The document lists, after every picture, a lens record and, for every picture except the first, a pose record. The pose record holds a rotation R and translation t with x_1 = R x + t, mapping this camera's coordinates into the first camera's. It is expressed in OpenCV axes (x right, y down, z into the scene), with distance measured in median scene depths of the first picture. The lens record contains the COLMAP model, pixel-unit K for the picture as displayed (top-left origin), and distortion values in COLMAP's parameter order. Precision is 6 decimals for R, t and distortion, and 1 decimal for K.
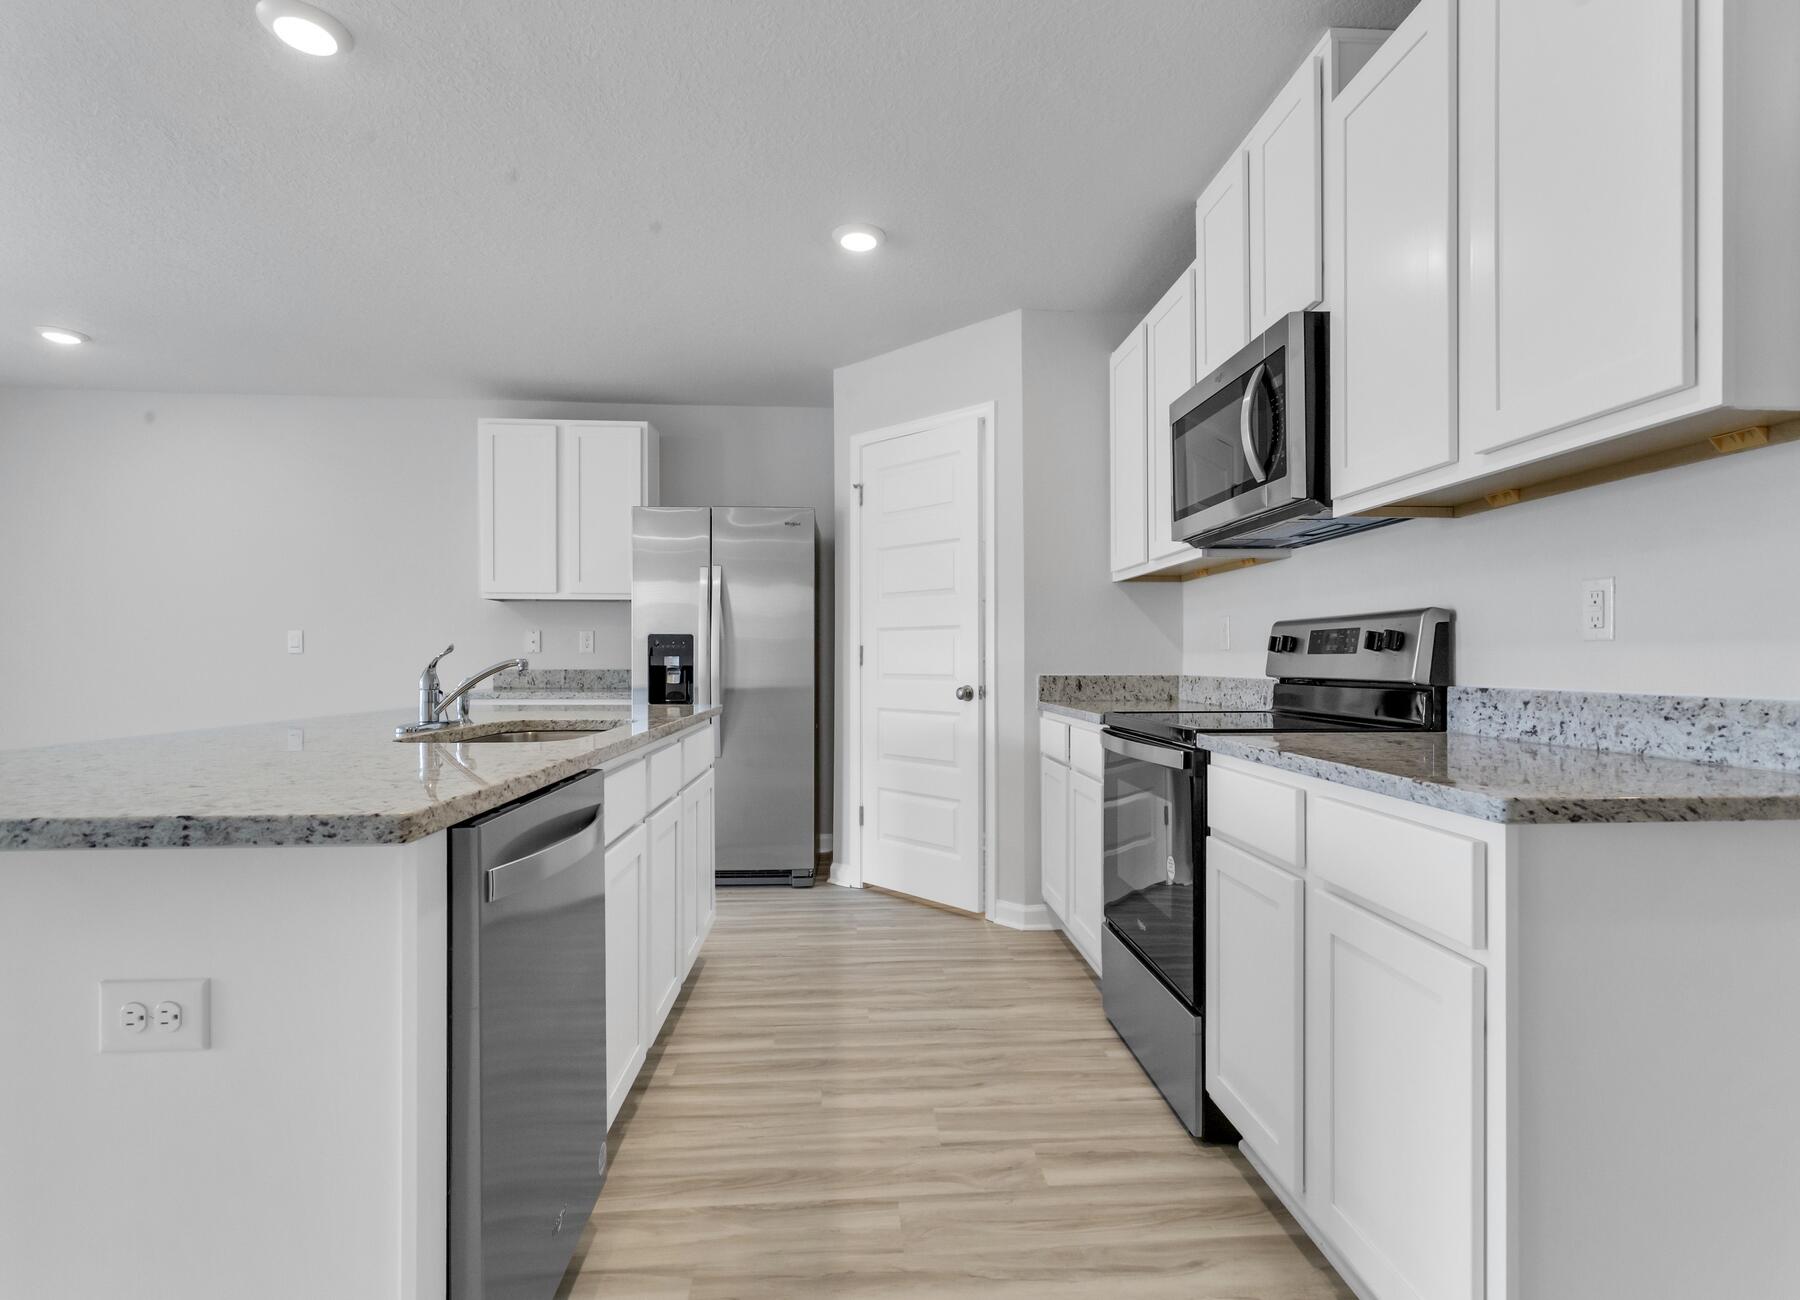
lens RADIAL K [[858.5, 0, 897.3], [0, 858.5, 660.1], [0, 0, 1]] dist [0.002141, 0.002666]
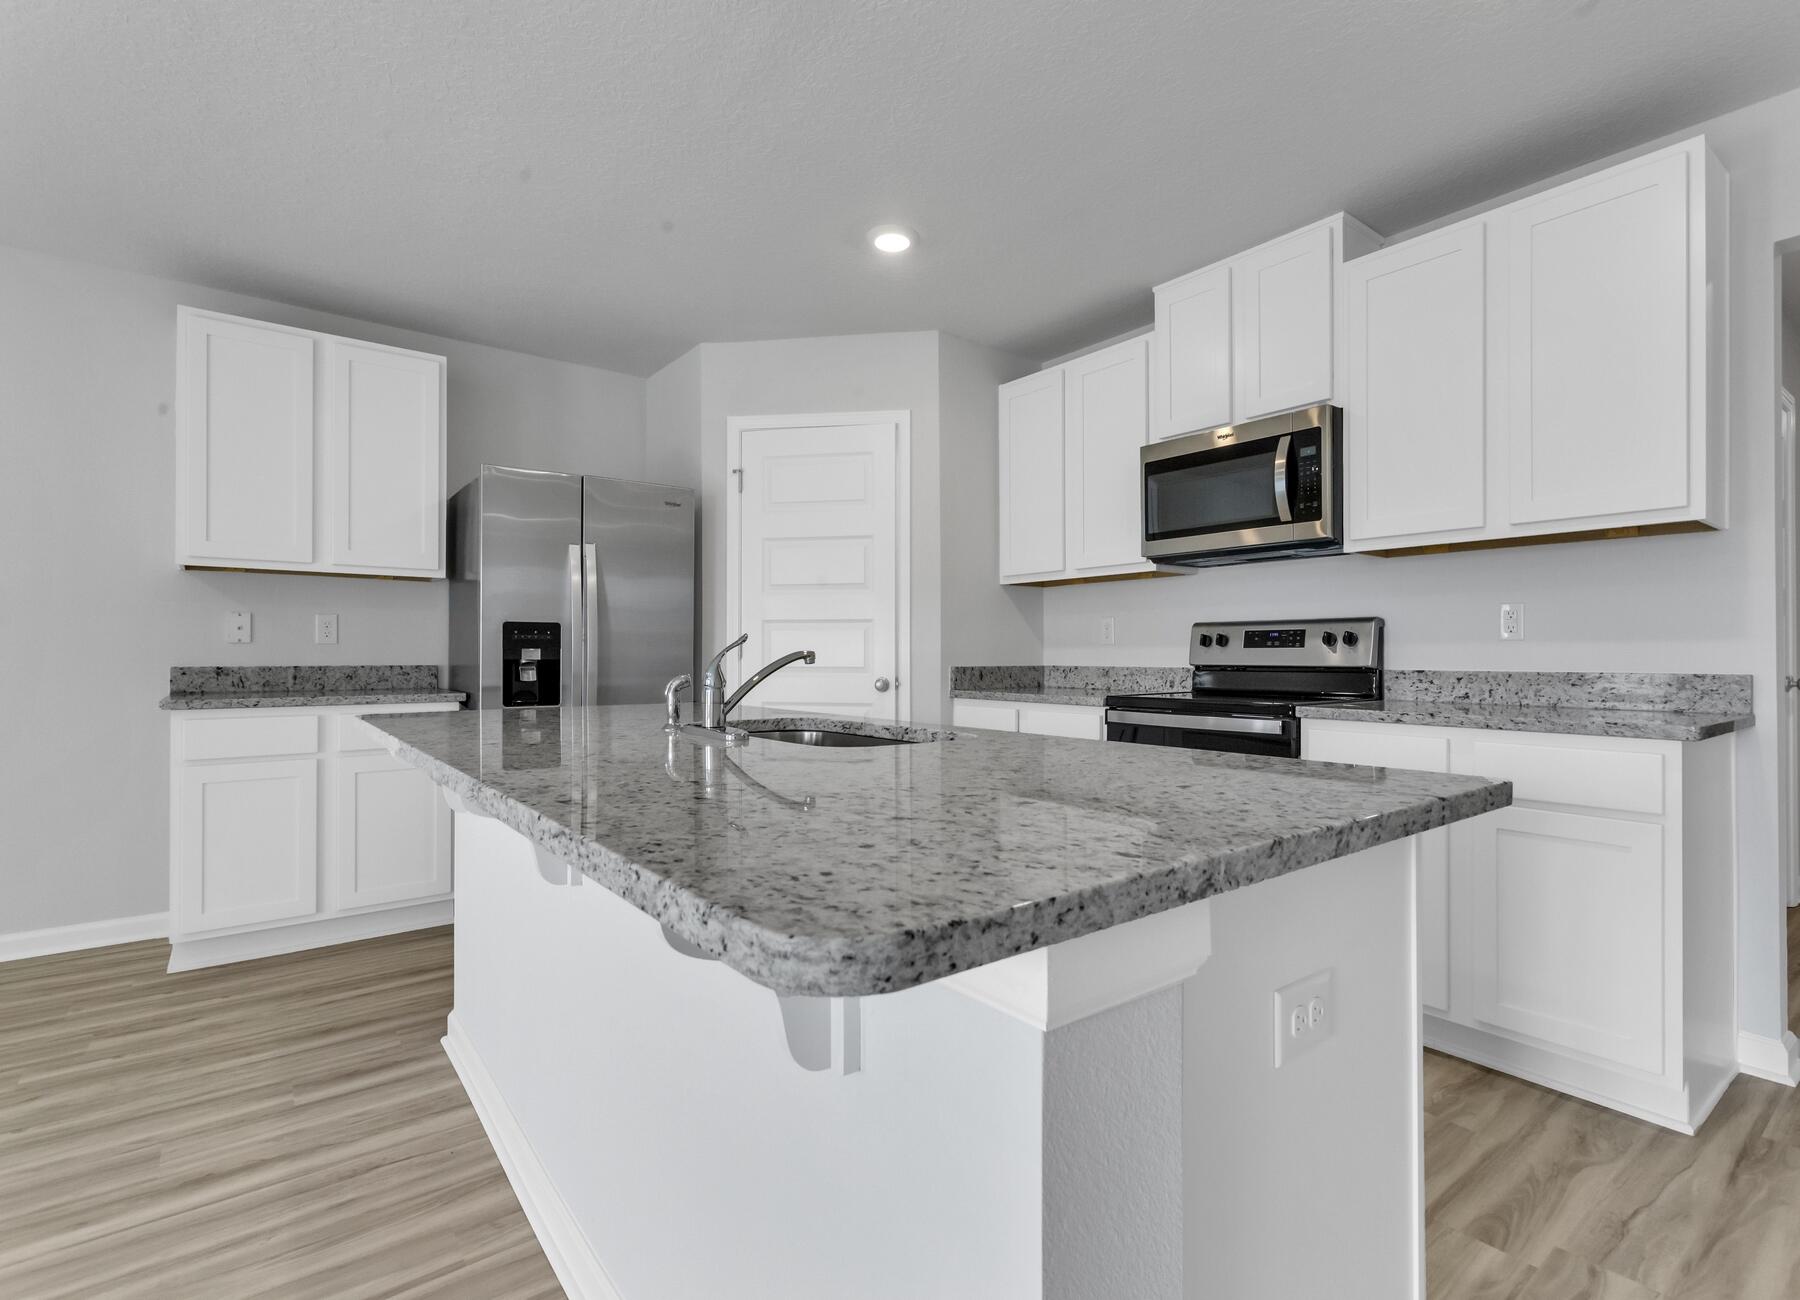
lens RADIAL K [[858.5, 0, 893.0], [0, 858.5, 649.5], [0, 0, 1]] dist [0.002141, 0.002666]
pose [[0.831363, 0.002624, 0.555724, -0.668015], [0.000716, 0.999983, -0.005793, 0.002511], [-0.555730, 0.005214, 0.831347, 0.168126]]
